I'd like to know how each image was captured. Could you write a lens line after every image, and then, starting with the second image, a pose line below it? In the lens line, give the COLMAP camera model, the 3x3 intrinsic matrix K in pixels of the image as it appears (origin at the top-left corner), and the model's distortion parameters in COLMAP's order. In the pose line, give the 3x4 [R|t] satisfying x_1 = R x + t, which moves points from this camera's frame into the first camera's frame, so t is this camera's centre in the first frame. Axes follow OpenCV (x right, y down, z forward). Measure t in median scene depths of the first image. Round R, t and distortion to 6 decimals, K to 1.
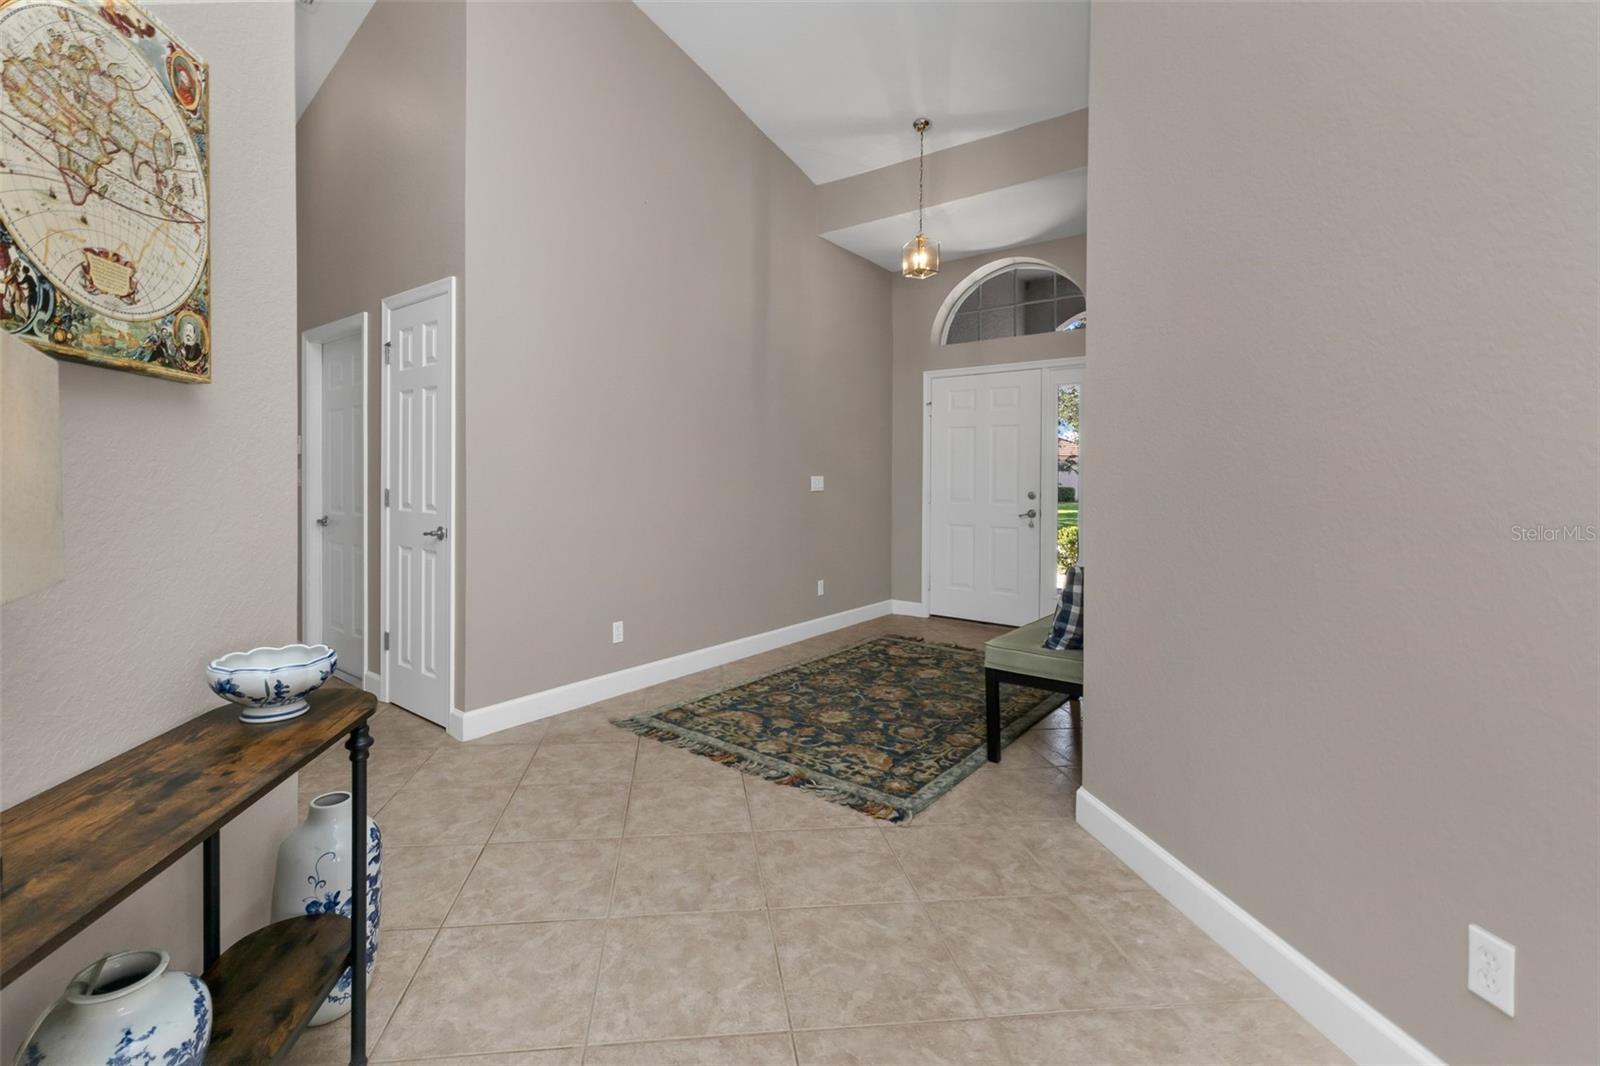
lens RADIAL K [[713.1, 0, 797.1], [0, 713.1, 502.2], [0, 0, 1]] dist [0.003367, 0.000052]
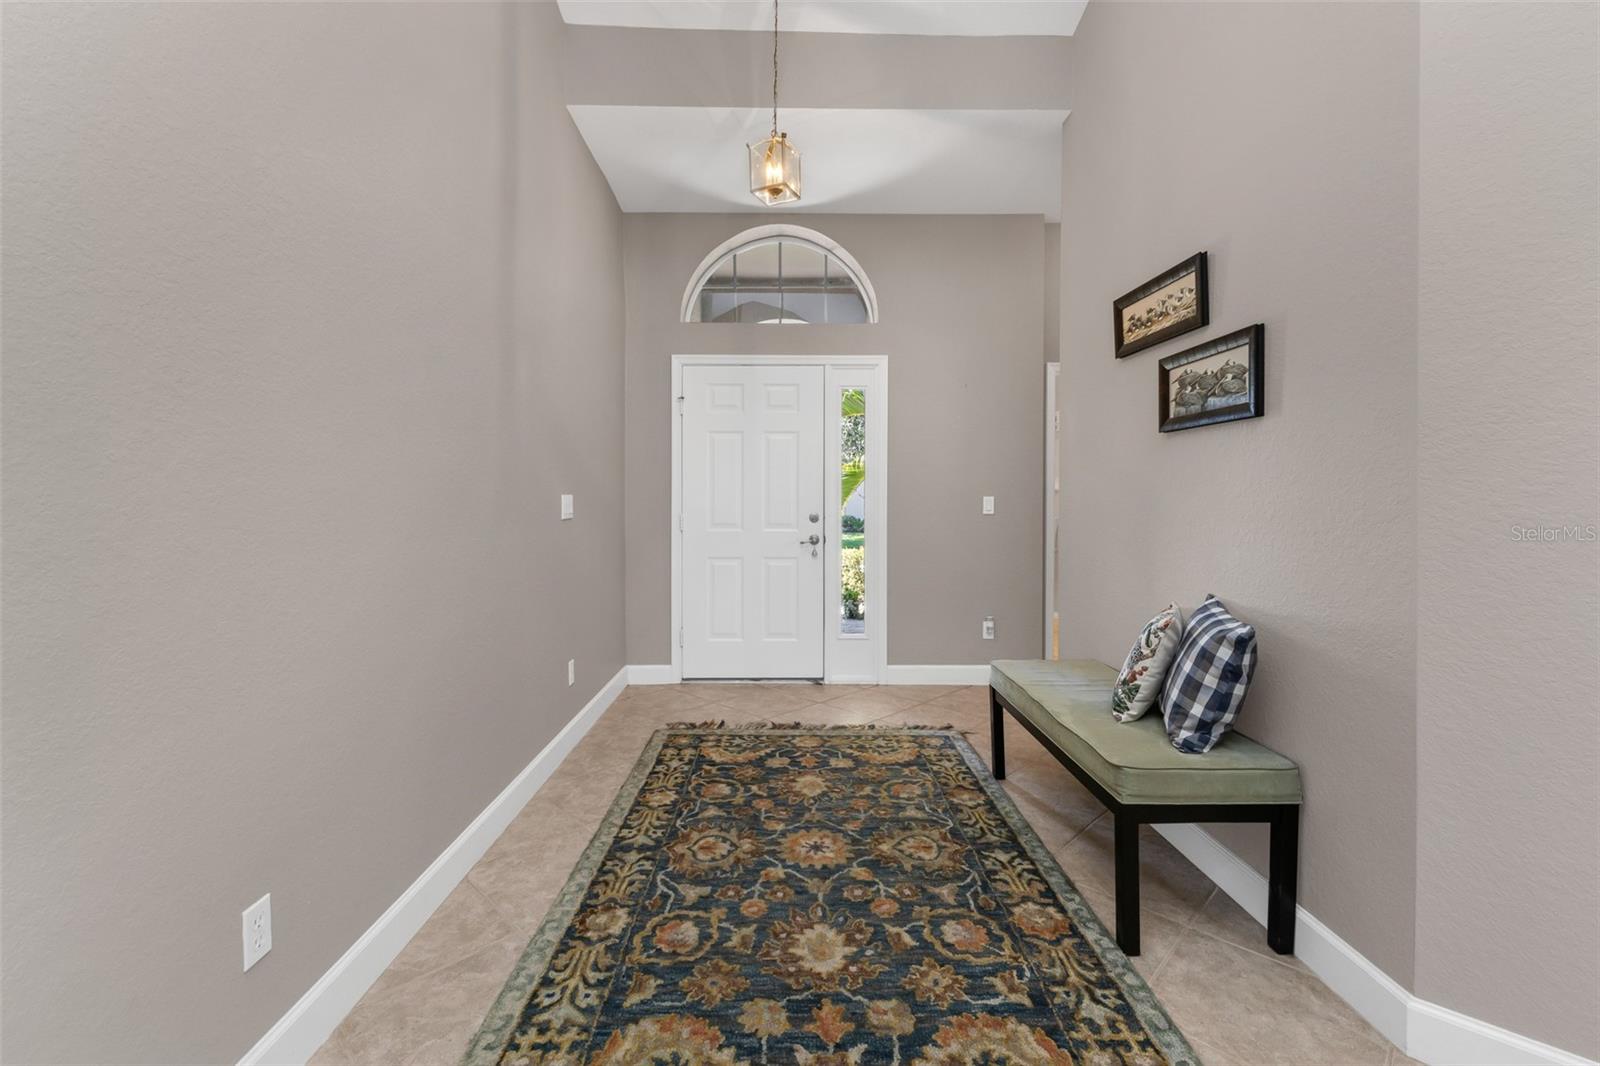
lens RADIAL K [[674.2, 0, 800.2], [0, 674.2, 519.2], [0, 0, 1]] dist [0.001660, 0.000185]
pose [[0.789883, -0.021431, 0.612883, -0.258788], [0.025040, 0.999683, 0.002686, -0.016927], [-0.612746, 0.013225, 0.790169, 0.616741]]
